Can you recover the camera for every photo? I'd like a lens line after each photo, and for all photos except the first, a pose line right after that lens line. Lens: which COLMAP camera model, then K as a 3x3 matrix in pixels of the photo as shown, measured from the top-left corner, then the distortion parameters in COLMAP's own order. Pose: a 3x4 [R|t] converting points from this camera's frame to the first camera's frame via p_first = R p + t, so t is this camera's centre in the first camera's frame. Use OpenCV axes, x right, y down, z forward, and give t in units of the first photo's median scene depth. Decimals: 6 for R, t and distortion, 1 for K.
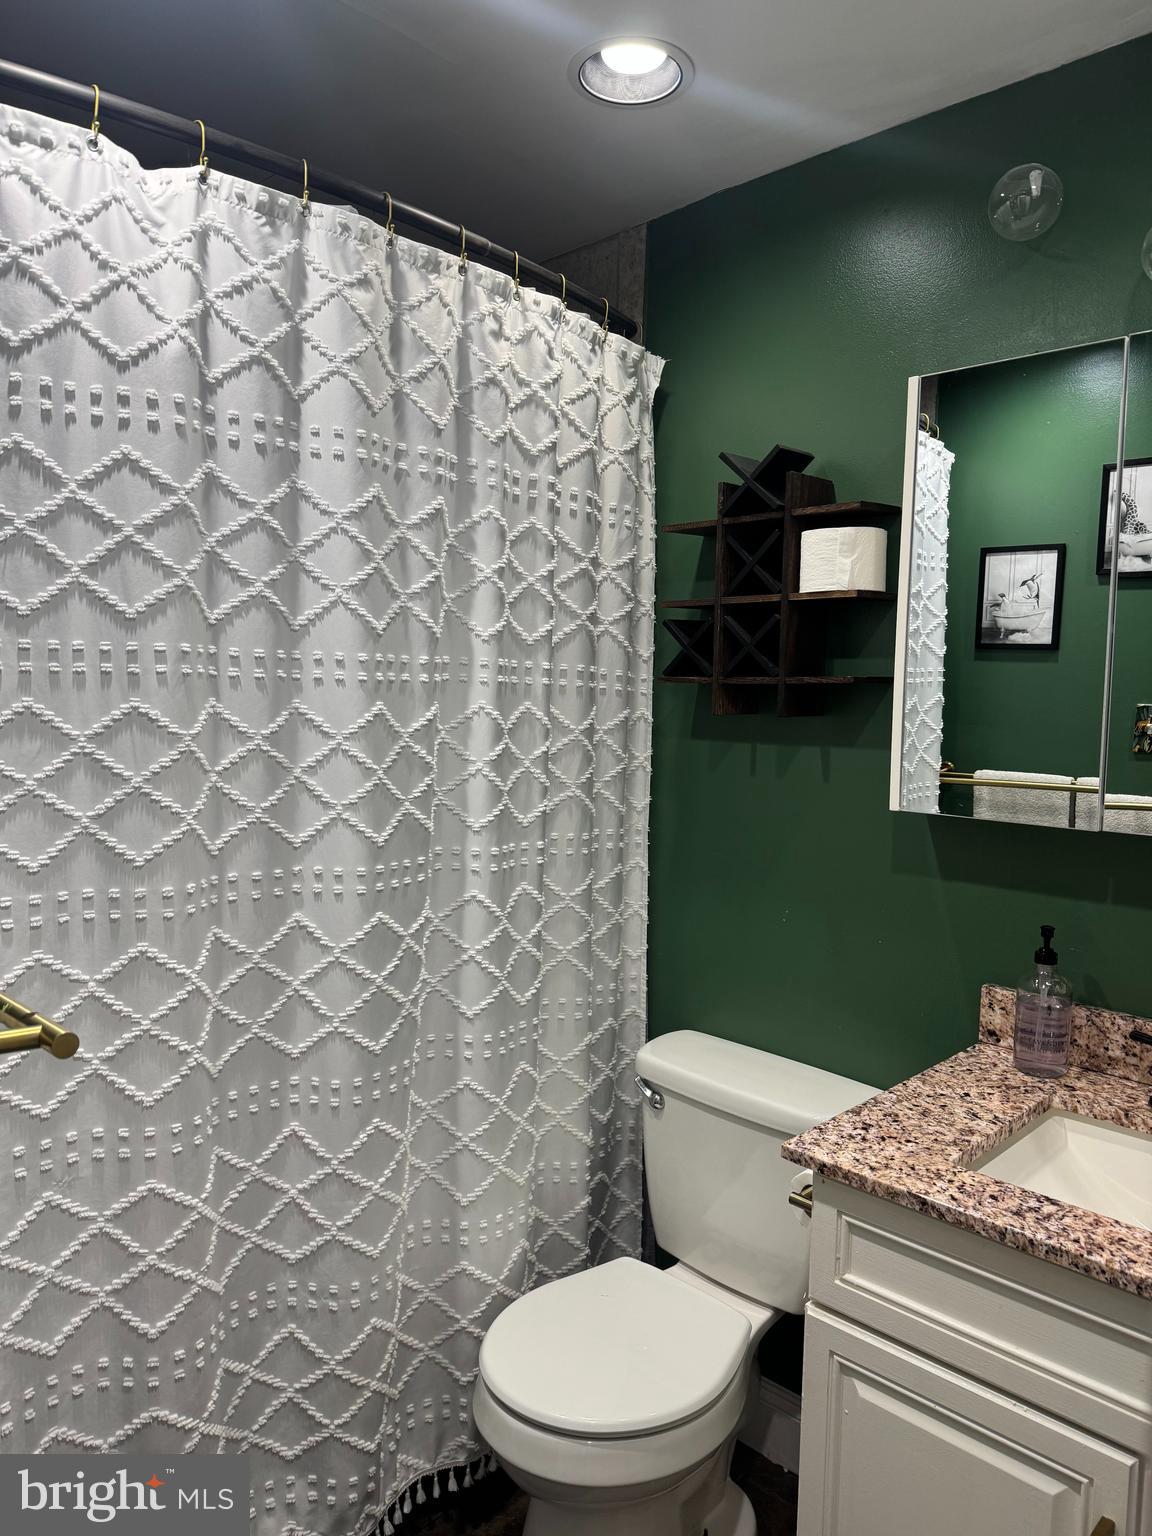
lens RADIAL K [[1114.6, 0, 576.0], [0, 1114.6, 768.0], [0, 0, 1]] dist [0.216233, -0.362858]
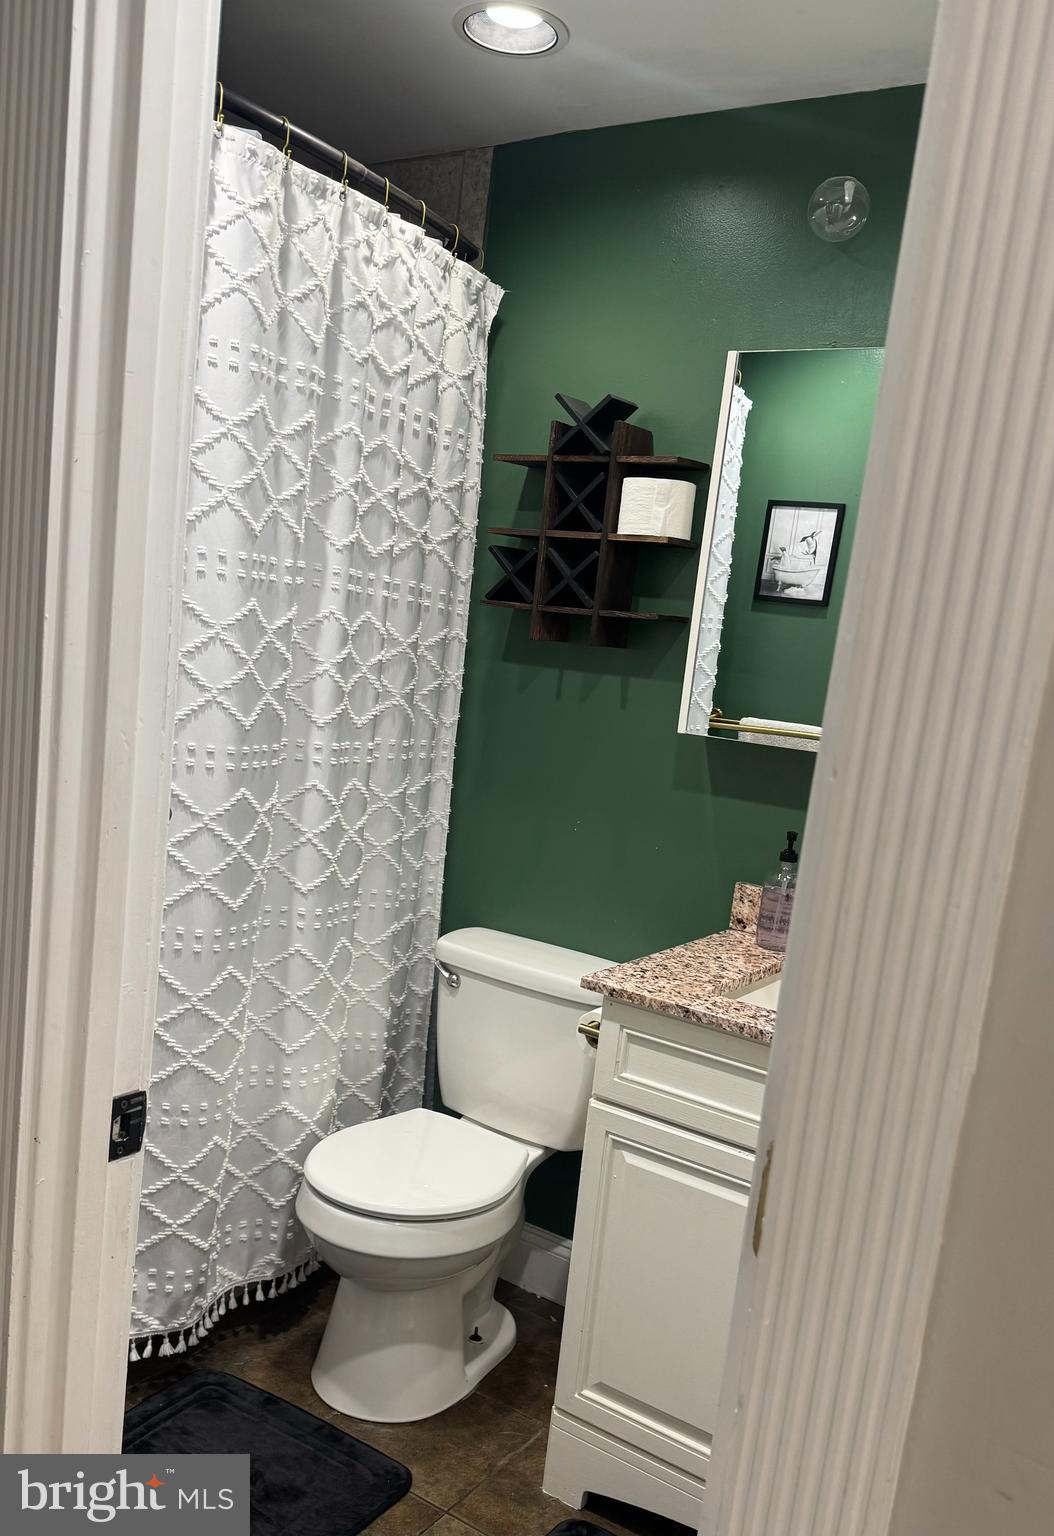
lens RADIAL K [[1297.6, 0, 520.7], [0, 1297.6, 856.7], [0, 0, 1]] dist [0.183635, -0.237679]
pose [[0.981832, 0.051654, 0.182584, -0.121950], [-0.071568, 0.991976, 0.104217, 0.035139], [-0.175736, -0.115391, 0.977651, -0.303708]]
